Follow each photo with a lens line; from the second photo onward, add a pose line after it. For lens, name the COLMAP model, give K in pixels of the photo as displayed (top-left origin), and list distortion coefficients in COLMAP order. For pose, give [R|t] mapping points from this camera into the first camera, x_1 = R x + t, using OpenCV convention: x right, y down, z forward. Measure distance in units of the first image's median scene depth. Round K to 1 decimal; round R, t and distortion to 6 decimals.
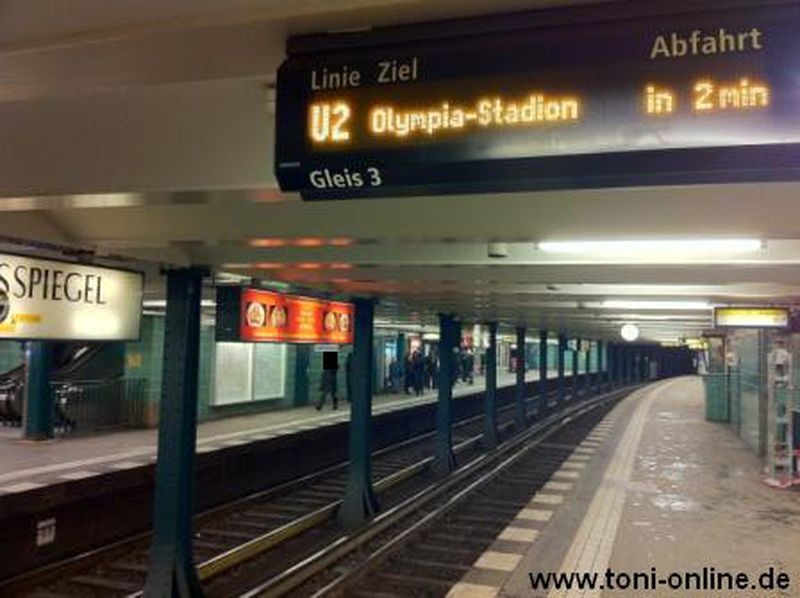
lens RADIAL K [[768.8, 0, 400.7], [0, 768.8, 299.5], [0, 0, 1]] dist [-0.020541, 0.000000]
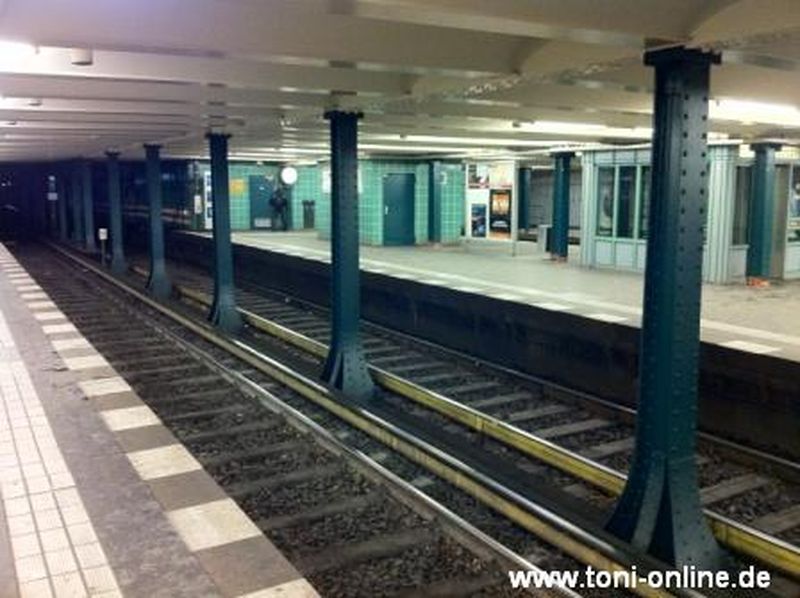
lens RADIAL K [[768.8, 0, 399.8], [0, 768.8, 295.6], [0, 0, 1]] dist [-0.020541, 0.000000]
pose [[-0.653035, 0.092854, -0.751614, 0.492636], [0.036728, 0.995170, 0.091033, 0.110972], [0.756437, 0.031842, -0.653291, 1.511188]]
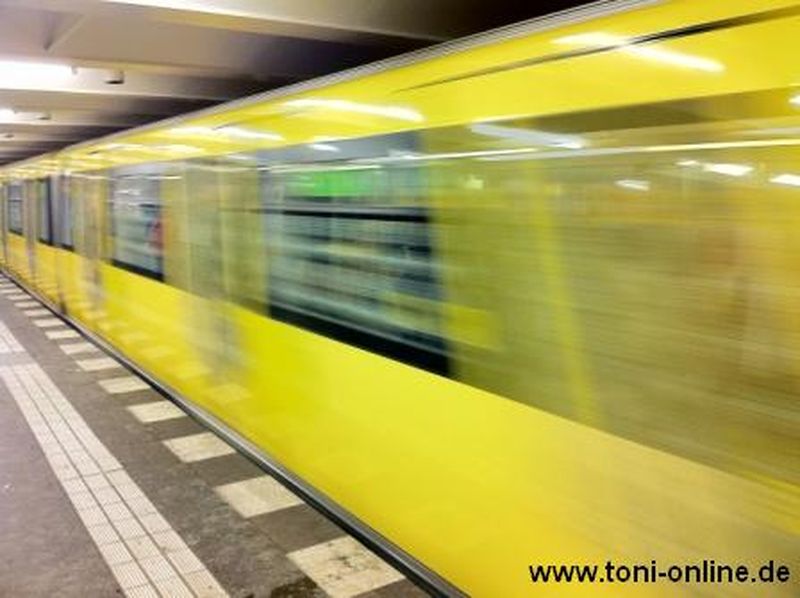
lens RADIAL K [[768.8, 0, 400.0], [0, 768.8, 299.9], [0, 0, 1]] dist [-0.020541, 0.000000]
pose [[-0.615211, 0.091593, -0.783024, 0.575726], [0.041695, 0.995618, 0.083702, 0.115269], [0.787259, 0.018846, -0.616334, 1.521812]]
